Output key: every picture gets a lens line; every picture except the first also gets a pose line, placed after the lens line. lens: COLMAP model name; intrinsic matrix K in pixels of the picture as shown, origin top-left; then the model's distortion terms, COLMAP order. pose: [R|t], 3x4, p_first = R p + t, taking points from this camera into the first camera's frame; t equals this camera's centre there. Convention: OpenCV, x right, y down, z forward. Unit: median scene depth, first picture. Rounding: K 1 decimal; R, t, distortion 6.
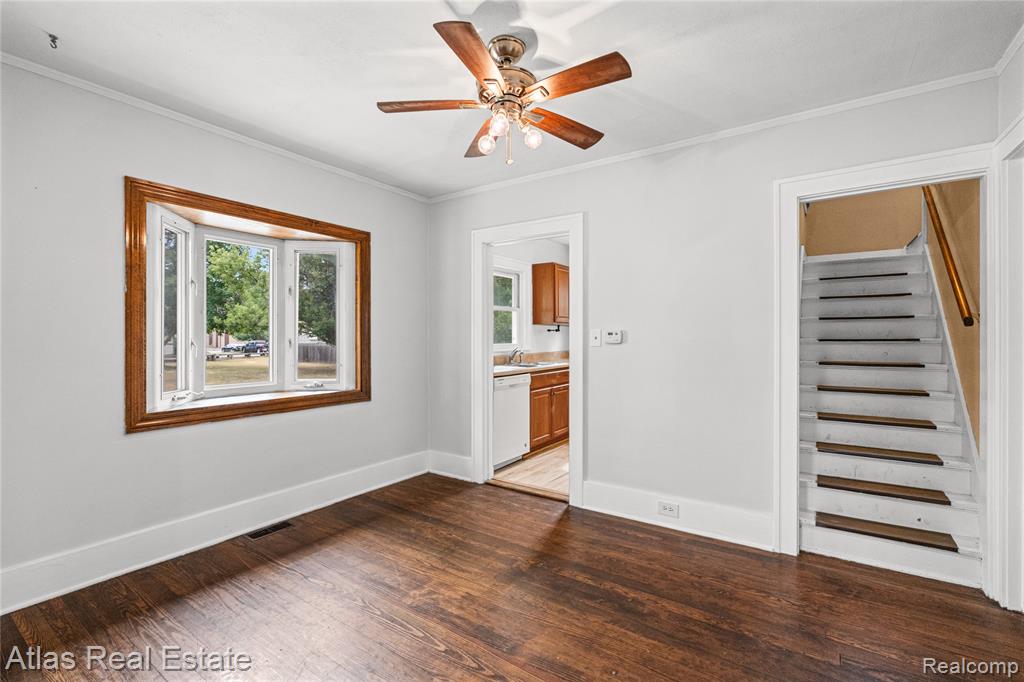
lens RADIAL K [[460.3, 0, 508.7], [0, 460.3, 335.5], [0, 0, 1]] dist [-0.001226, -0.000085]
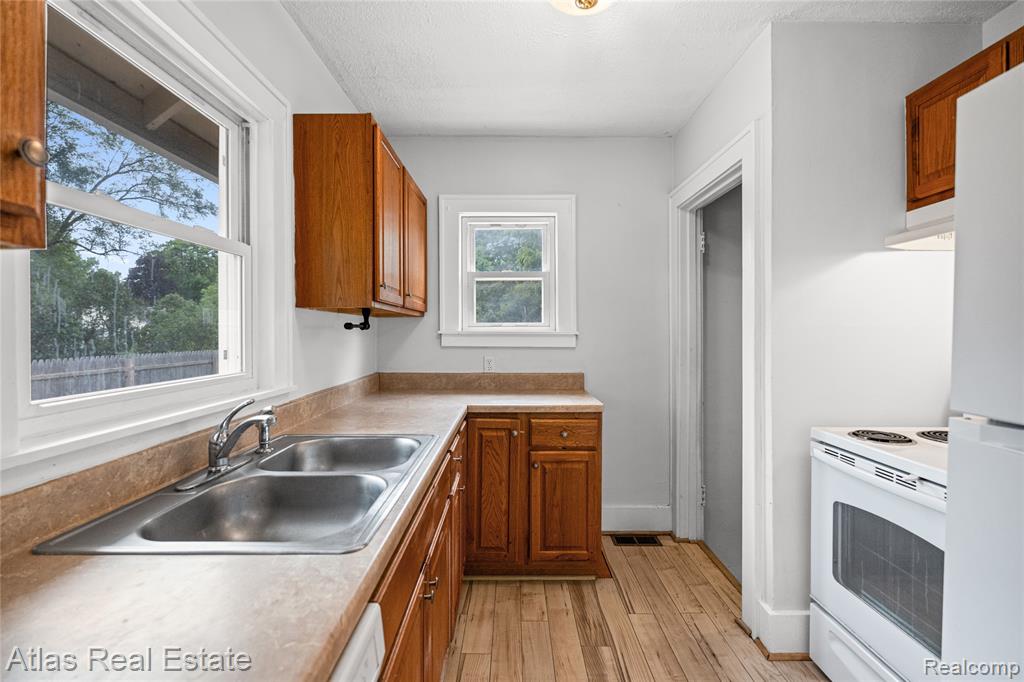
lens RADIAL K [[451.3, 0, 512.4], [0, 451.3, 329.8], [0, 0, 1]] dist [-0.000350, -0.000068]
pose [[0.823180, 0.000407, 0.567780, -0.000941], [0.003467, 0.999978, -0.005743, -0.009649], [-0.567770, 0.006696, 0.823160, 1.091413]]
